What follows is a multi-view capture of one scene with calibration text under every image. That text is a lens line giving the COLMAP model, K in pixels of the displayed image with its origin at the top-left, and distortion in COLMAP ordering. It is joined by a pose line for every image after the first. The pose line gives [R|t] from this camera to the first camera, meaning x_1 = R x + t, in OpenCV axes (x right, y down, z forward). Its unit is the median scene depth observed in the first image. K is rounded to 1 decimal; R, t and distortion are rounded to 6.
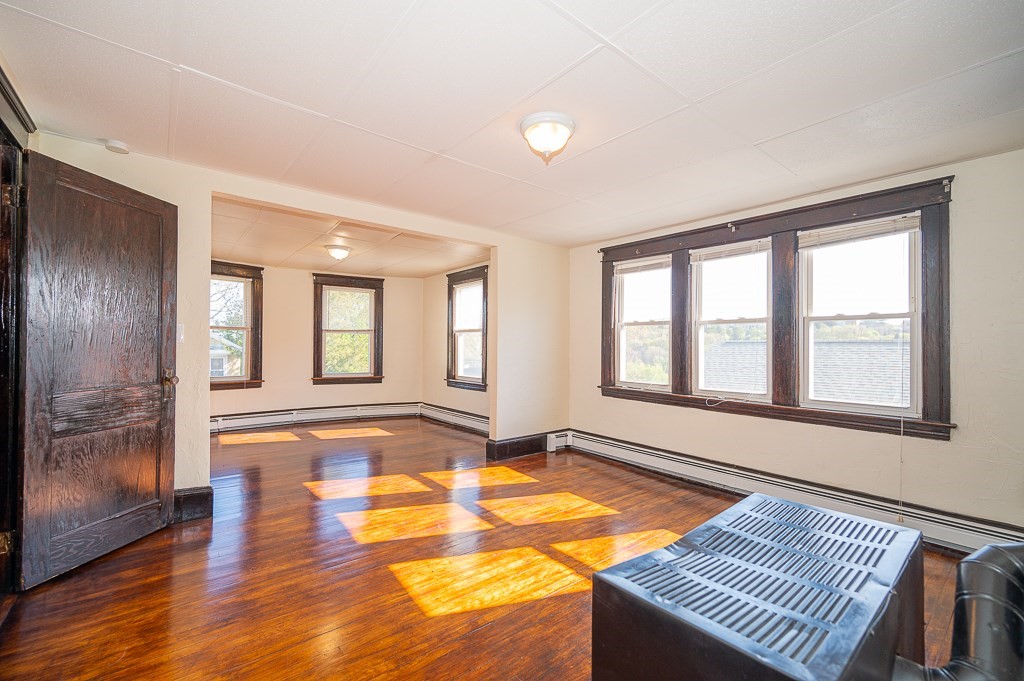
lens RADIAL K [[426.8, 0, 512.0], [0, 426.8, 340.5], [0, 0, 1]] dist [0.000134, -0.000283]
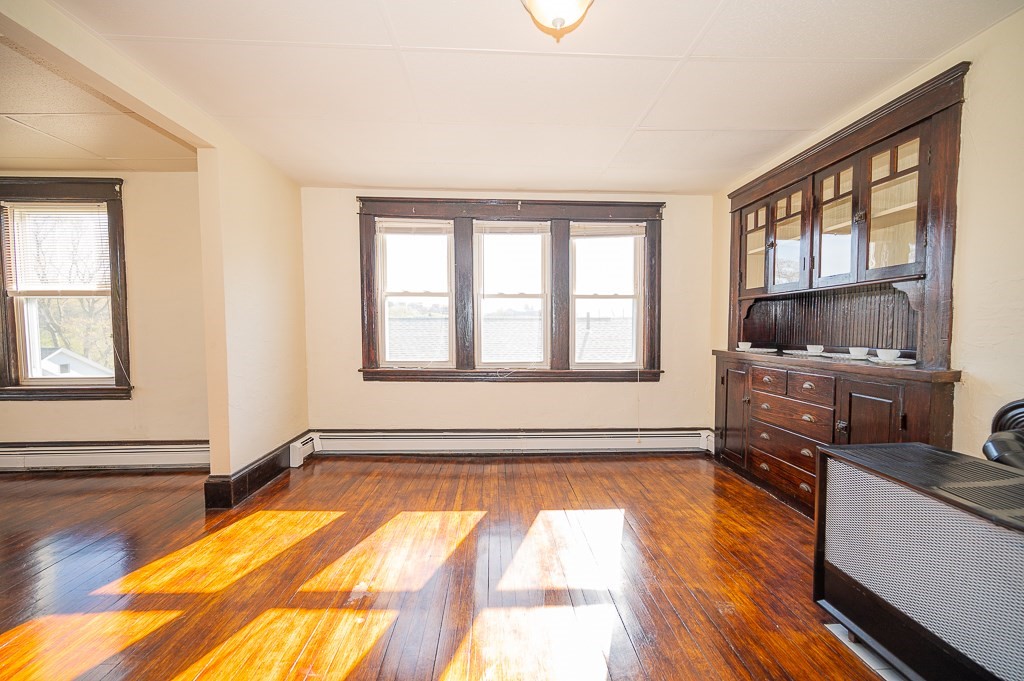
lens RADIAL K [[410.6, 0, 547.1], [0, 410.6, 339.3], [0, 0, 1]] dist [-0.000064, -0.000009]
pose [[0.596897, -0.047272, 0.800924, -0.239331], [-0.005547, 0.997996, 0.063038, -0.001912], [-0.802298, -0.042070, 0.595439, 0.301147]]
